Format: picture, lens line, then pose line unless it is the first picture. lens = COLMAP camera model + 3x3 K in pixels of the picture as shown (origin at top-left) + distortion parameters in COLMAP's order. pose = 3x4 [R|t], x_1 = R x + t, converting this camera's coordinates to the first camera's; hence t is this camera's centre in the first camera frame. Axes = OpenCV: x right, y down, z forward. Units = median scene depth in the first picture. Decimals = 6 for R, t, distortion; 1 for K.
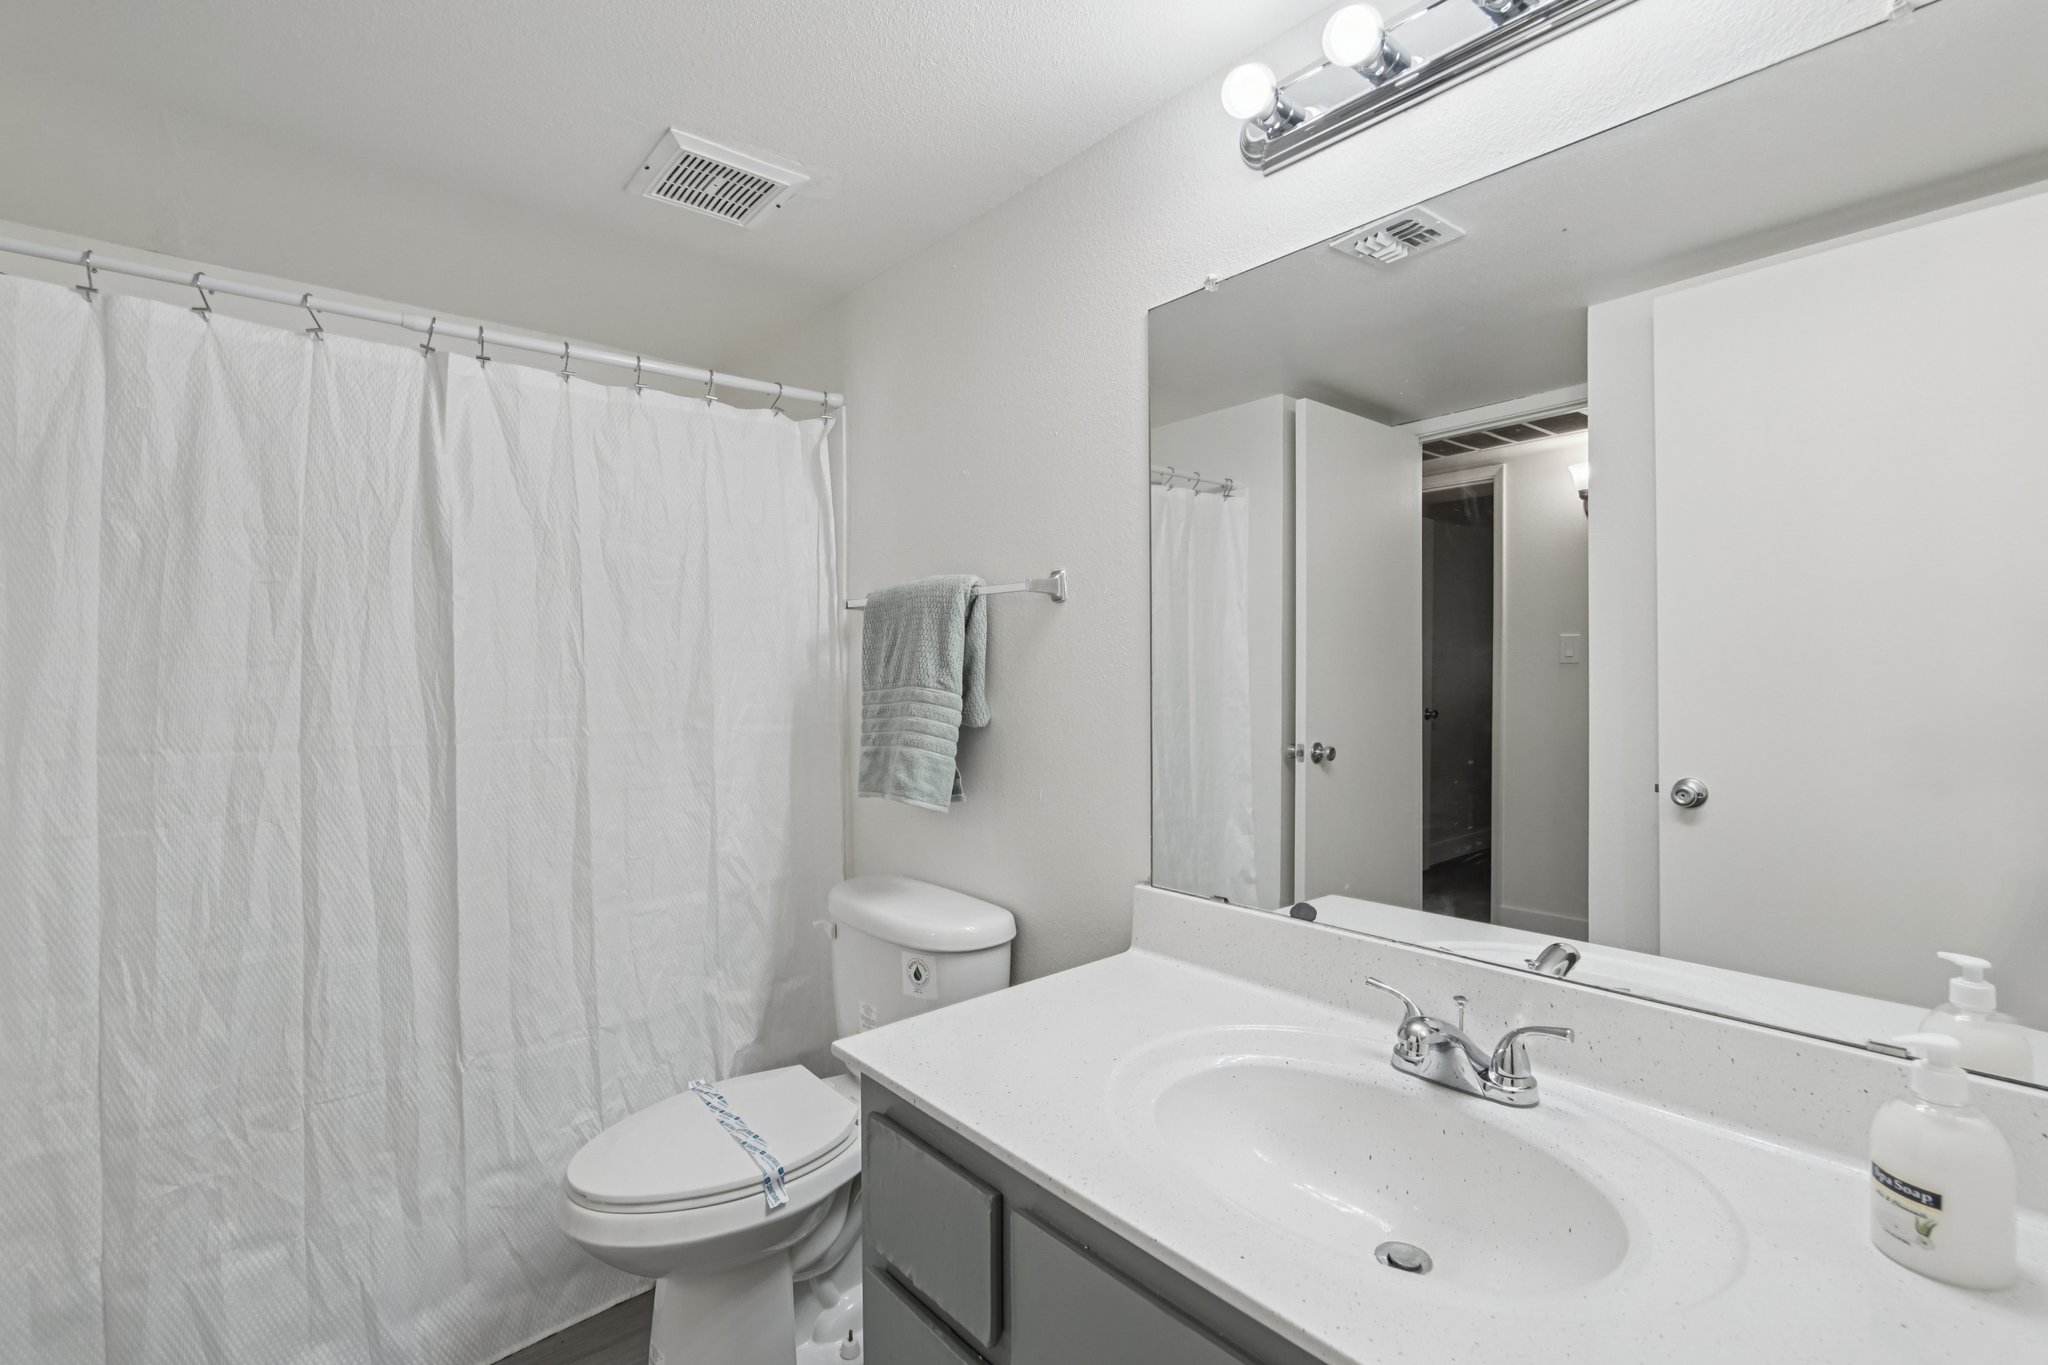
lens RADIAL K [[962.4, 0, 1003.4], [0, 962.4, 665.1], [0, 0, 1]] dist [-0.004090, -0.000494]
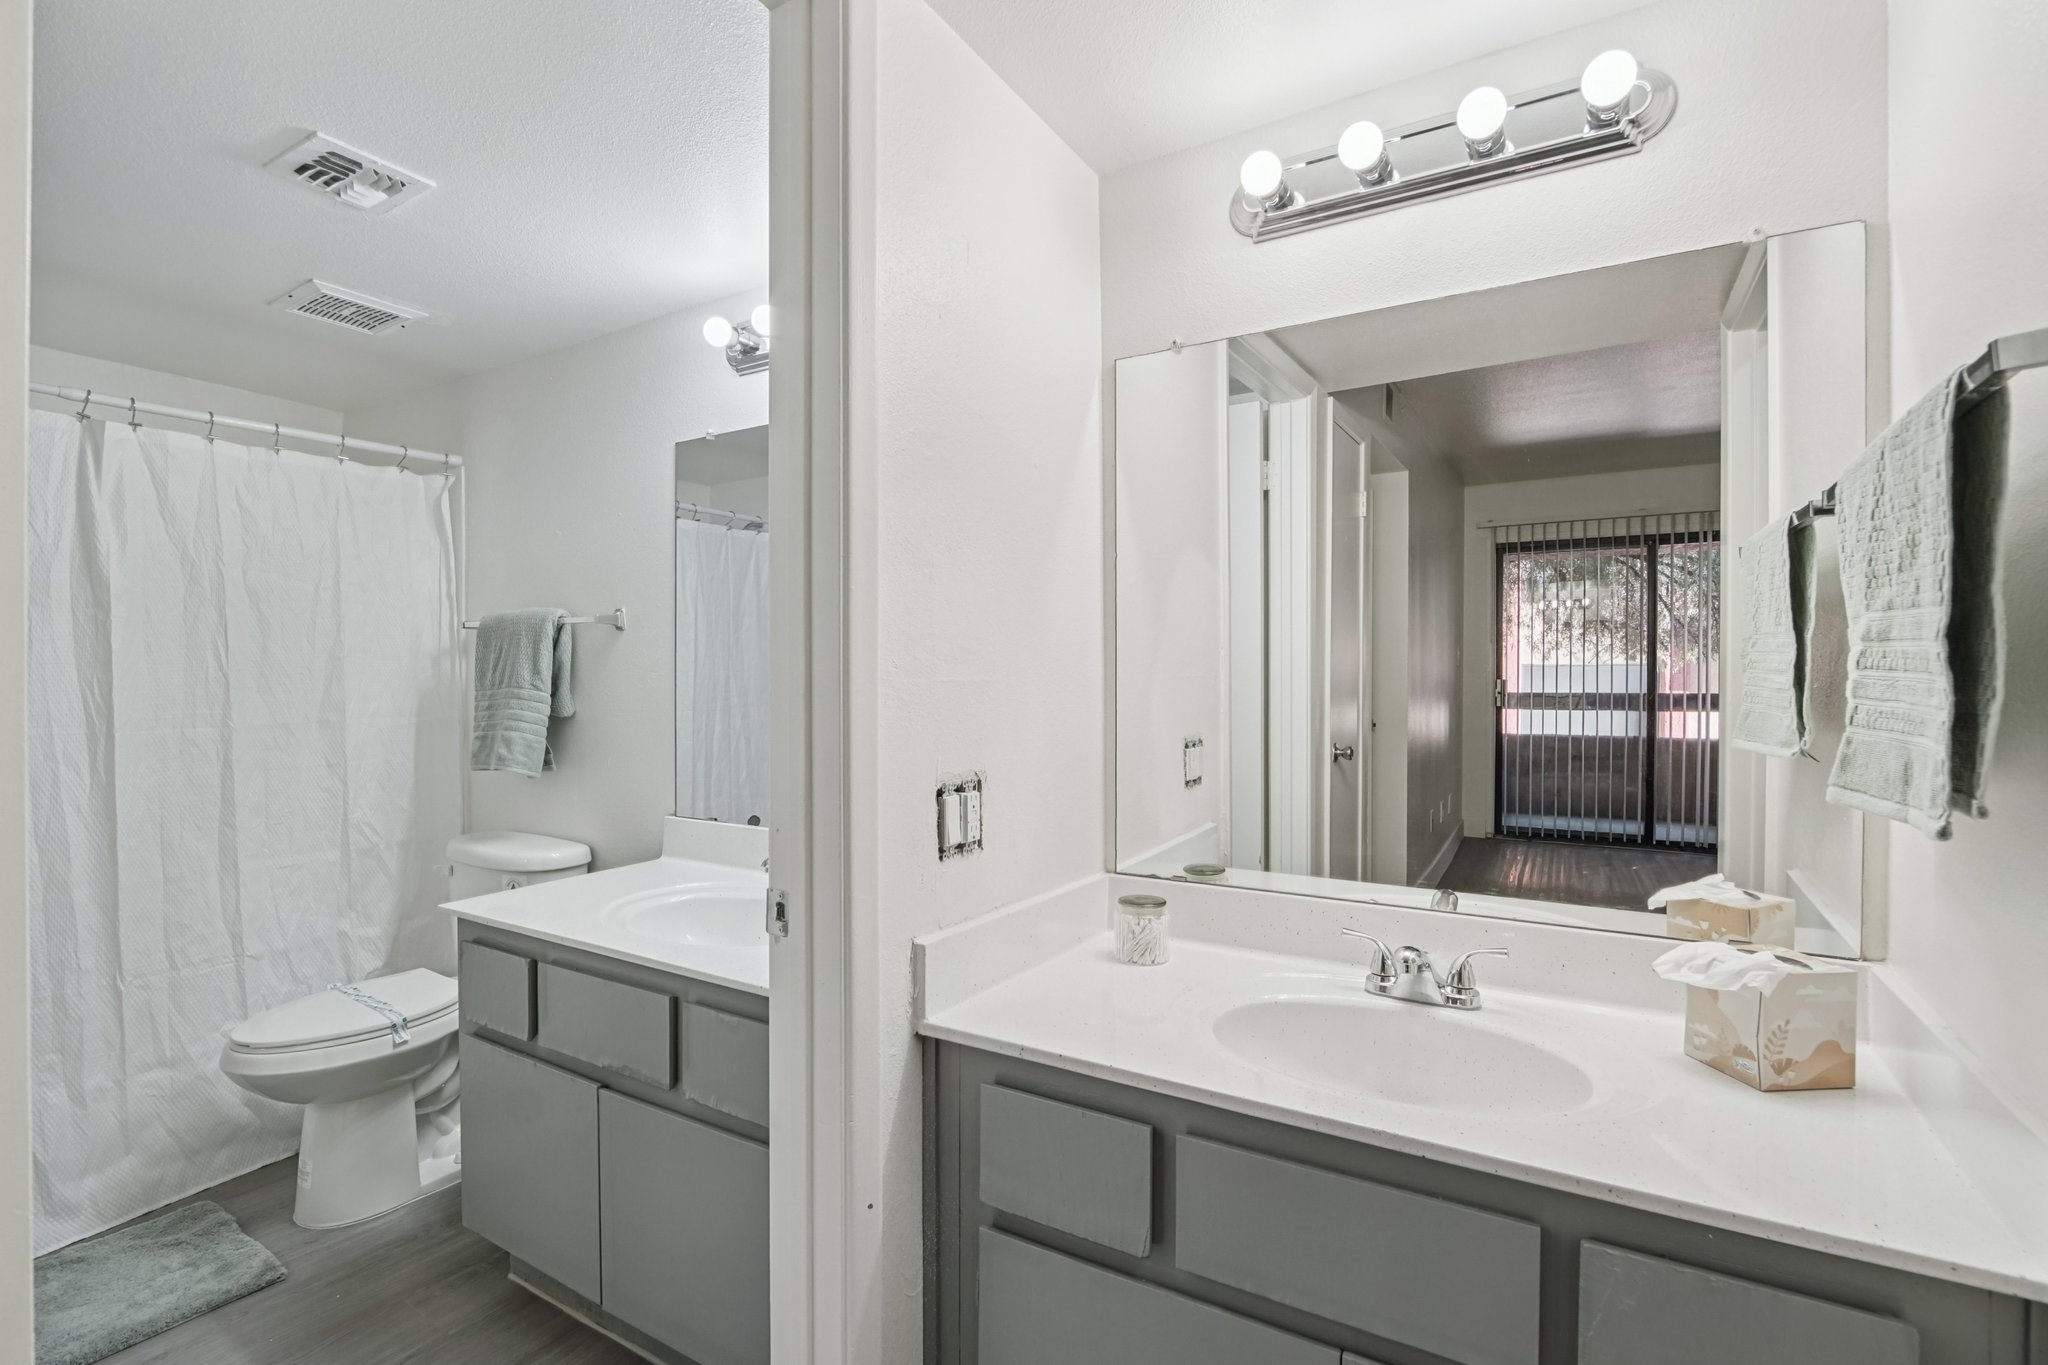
lens RADIAL K [[962.4, 0, 985.9], [0, 962.4, 687.9], [0, 0, 1]] dist [-0.004090, -0.000494]
pose [[0.952779, 0.002710, 0.303652, 0.136902], [-0.008611, 0.999799, 0.018097, -0.009032], [-0.303542, -0.019857, 0.952611, -0.536037]]
